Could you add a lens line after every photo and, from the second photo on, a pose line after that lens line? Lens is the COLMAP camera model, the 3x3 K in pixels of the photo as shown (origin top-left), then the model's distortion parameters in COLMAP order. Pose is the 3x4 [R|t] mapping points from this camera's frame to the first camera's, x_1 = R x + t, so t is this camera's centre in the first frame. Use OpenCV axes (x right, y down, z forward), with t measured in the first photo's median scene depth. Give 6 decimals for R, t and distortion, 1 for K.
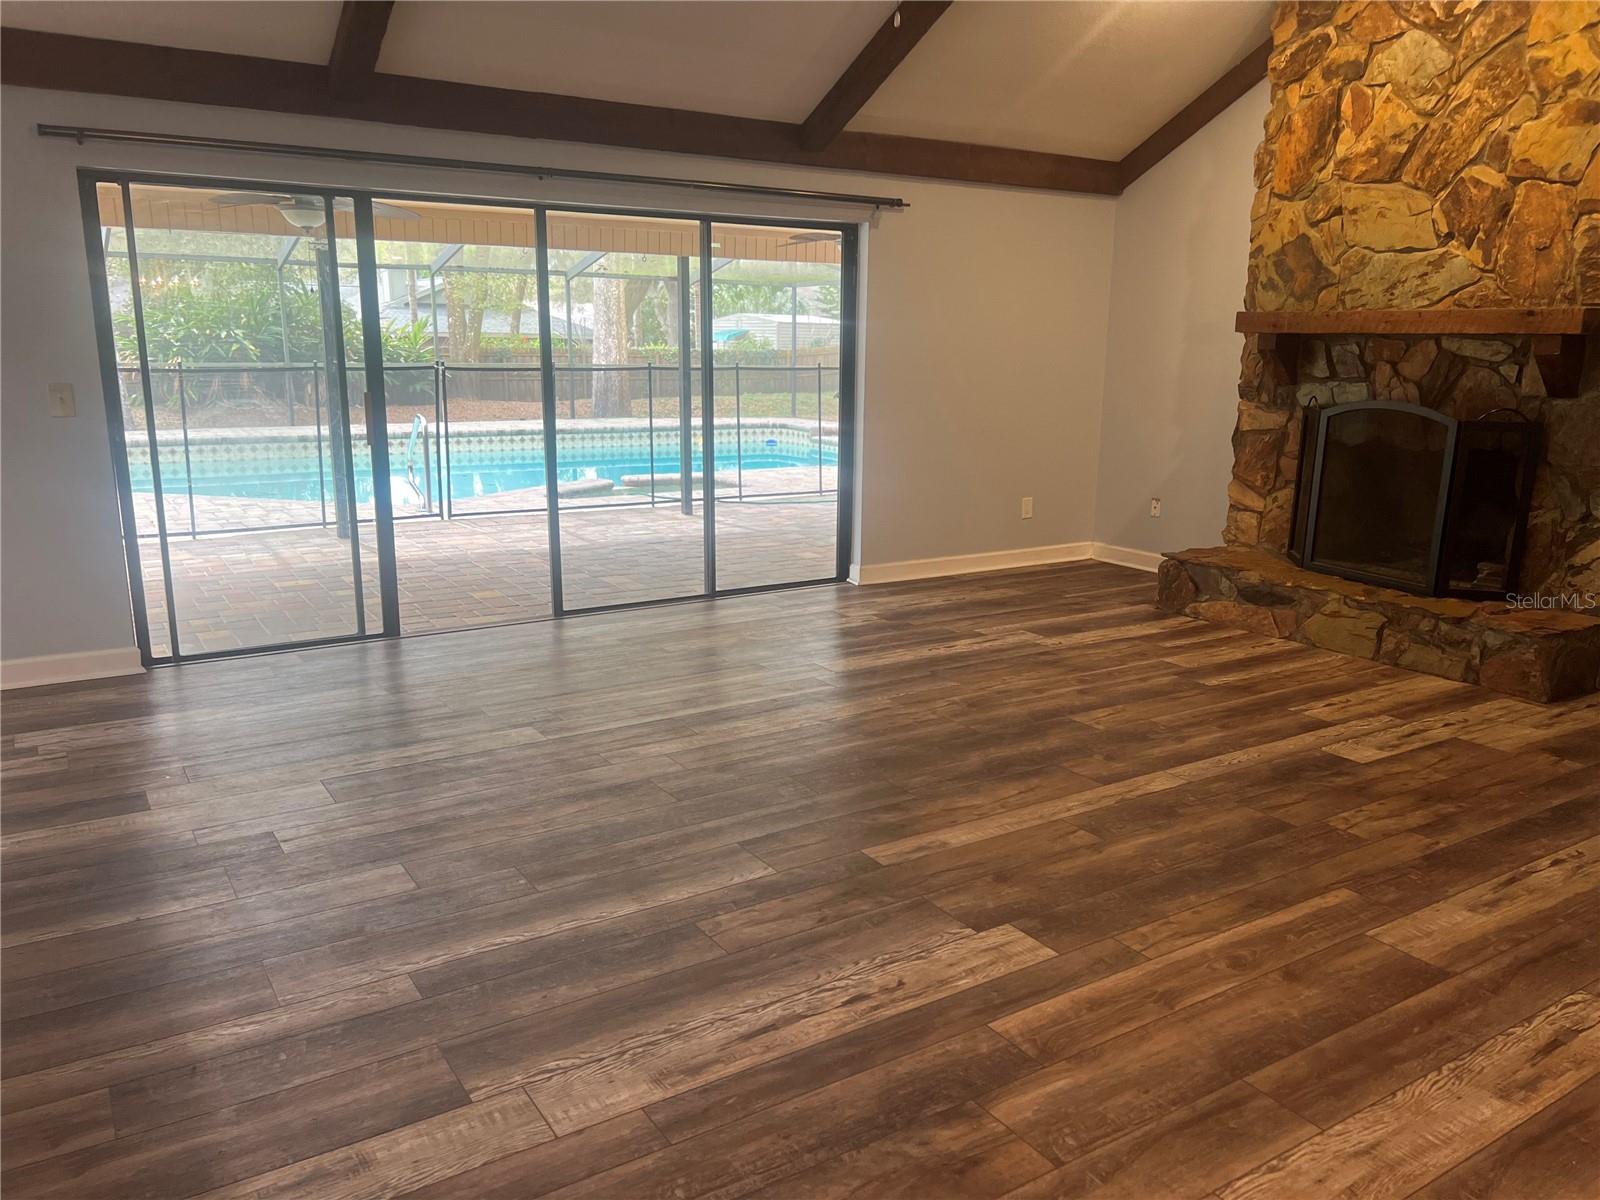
lens RADIAL K [[1204.0, 0, 805.6], [0, 1204.0, 618.7], [0, 0, 1]] dist [0.048882, -0.054144]
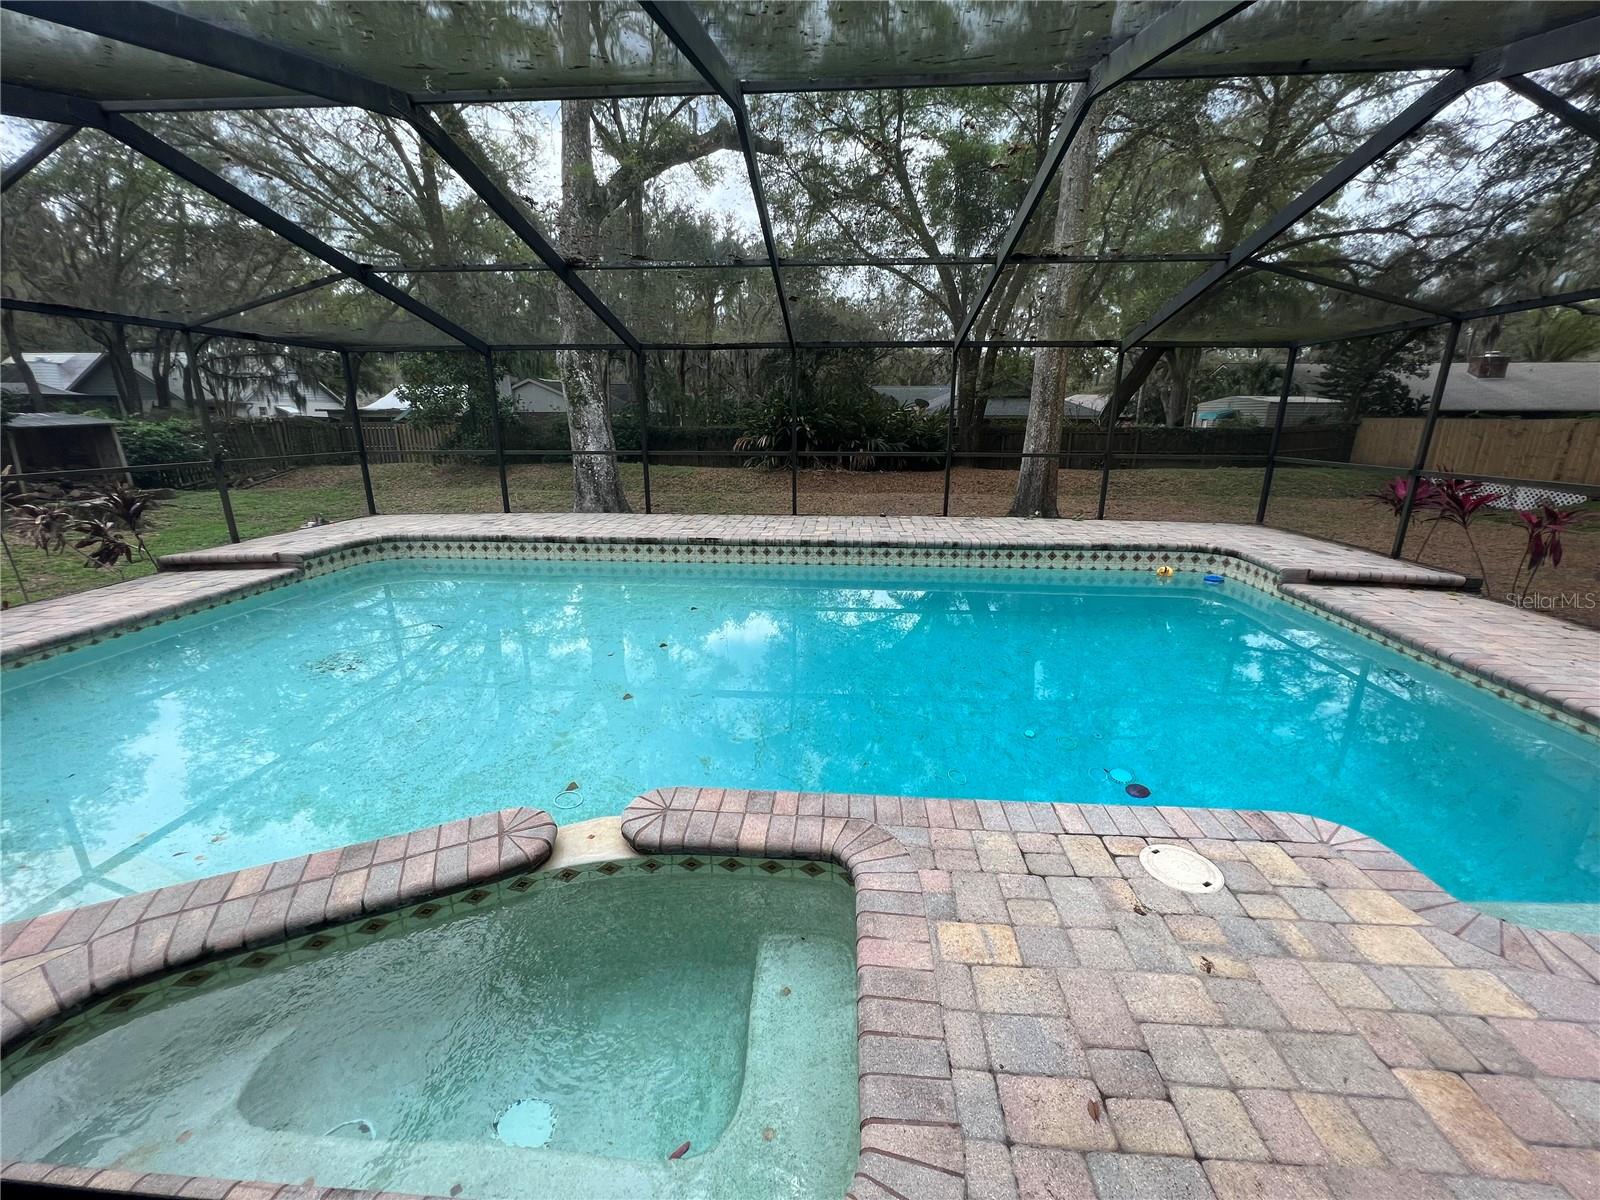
lens RADIAL K [[639.9, 0, 788.4], [0, 639.9, 605.4], [0, 0, 1]] dist [-0.000863, 0.000011]
pose [[0.796721, 0.158815, -0.583107, -0.027576], [-0.126450, 0.987304, 0.096129, -0.486380], [0.590971, -0.002855, 0.806688, 2.085714]]
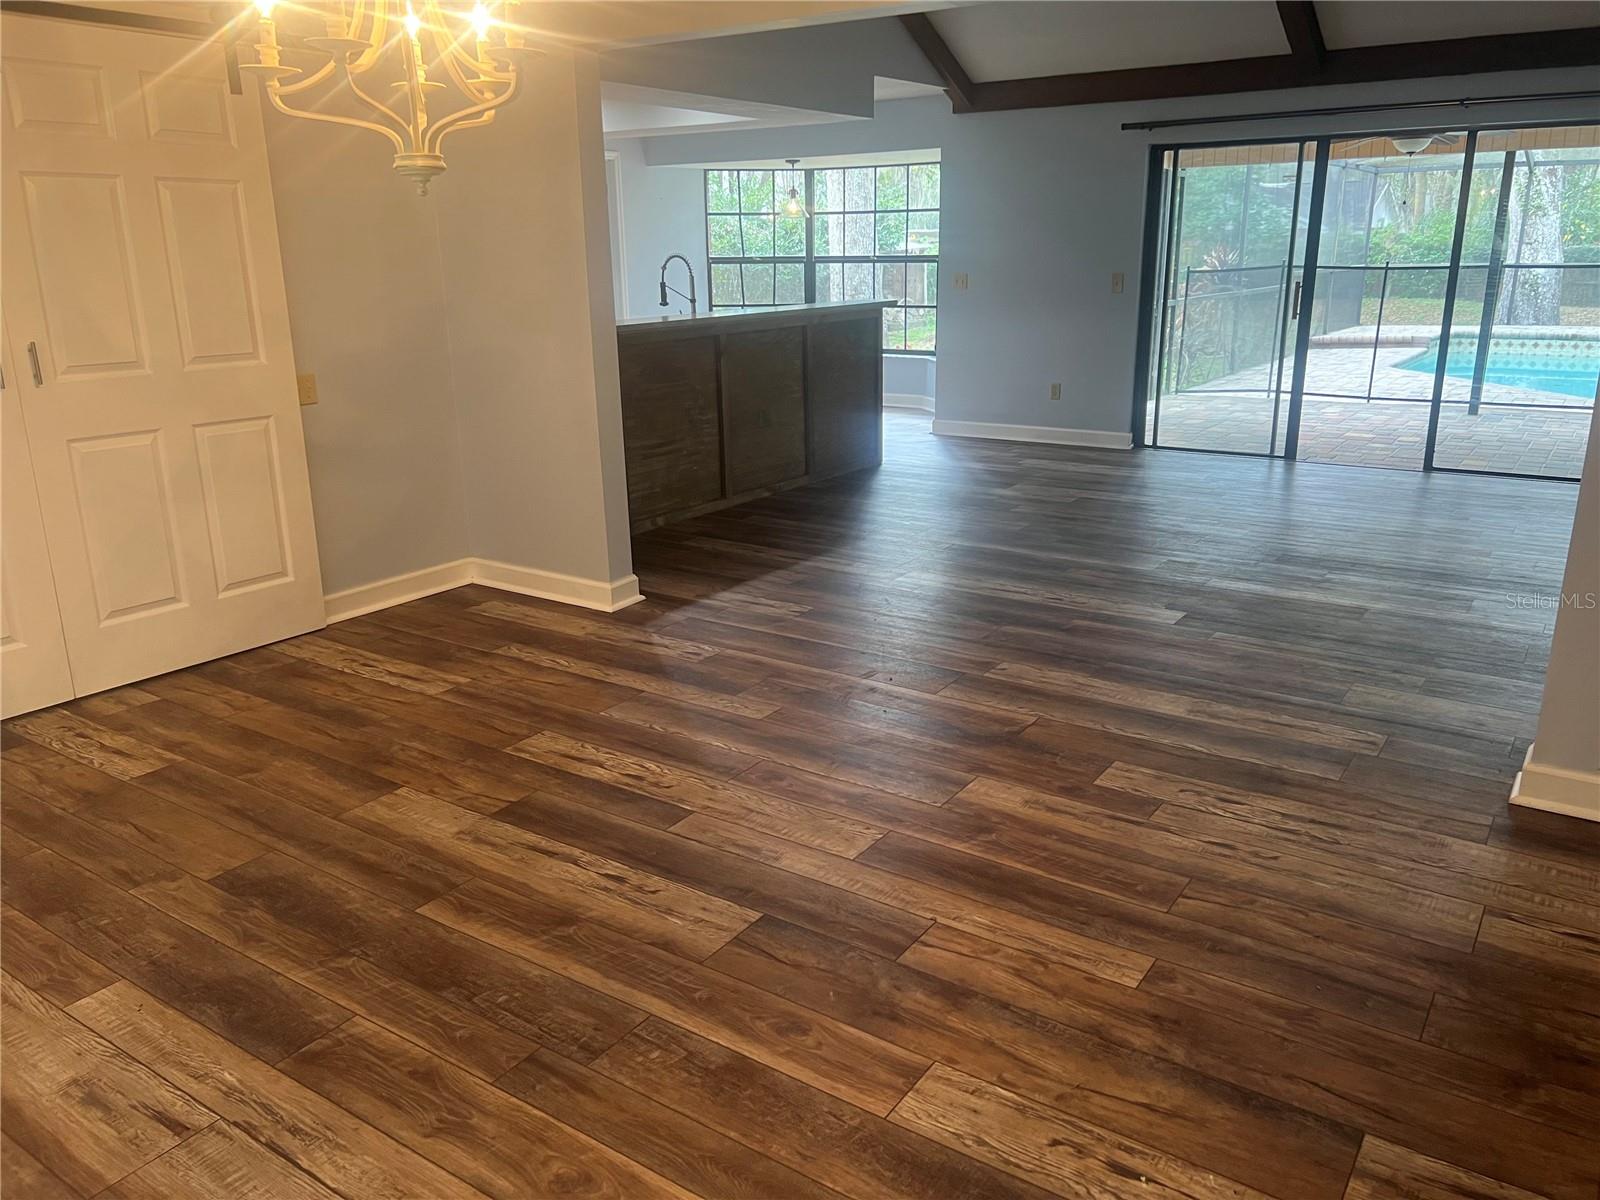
lens RADIAL K [[1216.5, 0, 809.8], [0, 1216.5, 597.0], [0, 0, 1]] dist [0.077115, -0.117164]
pose [[0.388990, 0.243639, -0.888441, 0.758121], [-0.194113, 0.964420, 0.179485, 0.020697], [0.900559, 0.102640, 0.422443, -0.073464]]
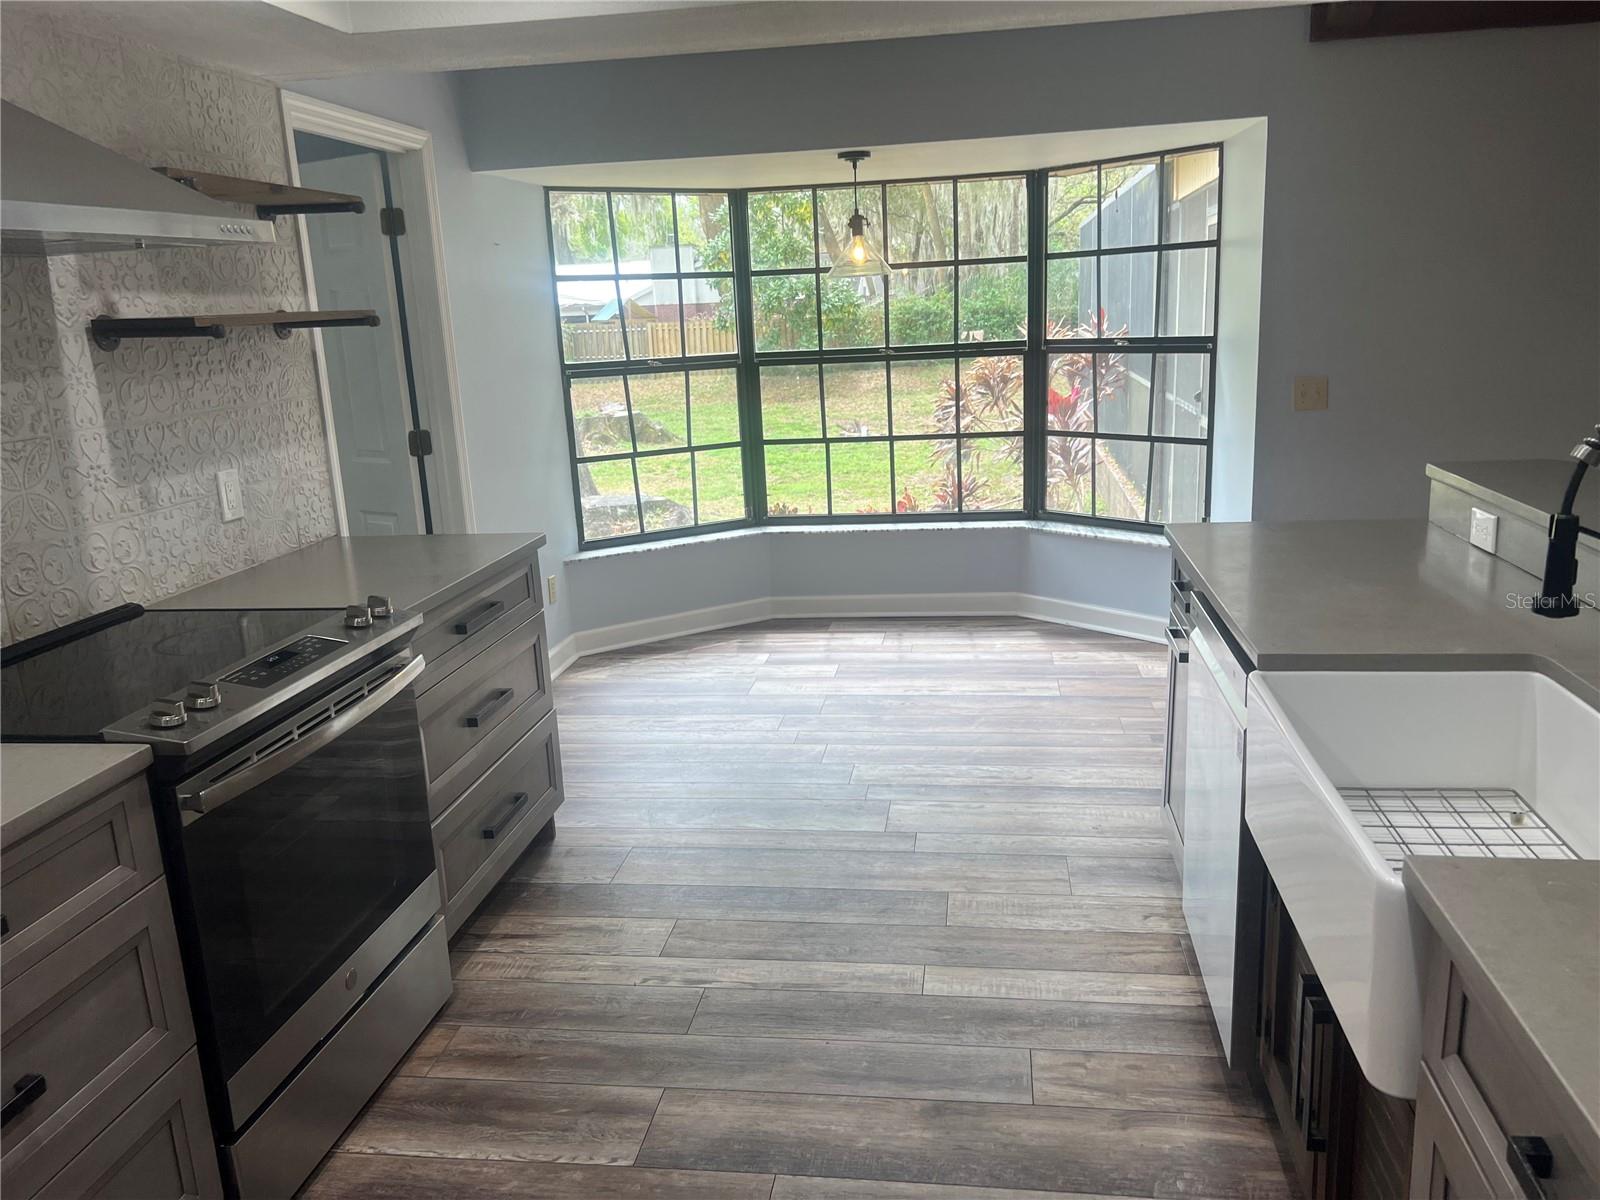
lens RADIAL K [[1213.3, 0, 815.9], [0, 1213.3, 595.1], [0, 0, 1]] dist [0.029495, -0.039684]
pose [[0.752939, 0.112906, -0.648332, -0.432028], [-0.098469, 0.993411, 0.058643, -0.017758], [0.650681, 0.019686, 0.759096, -0.042238]]
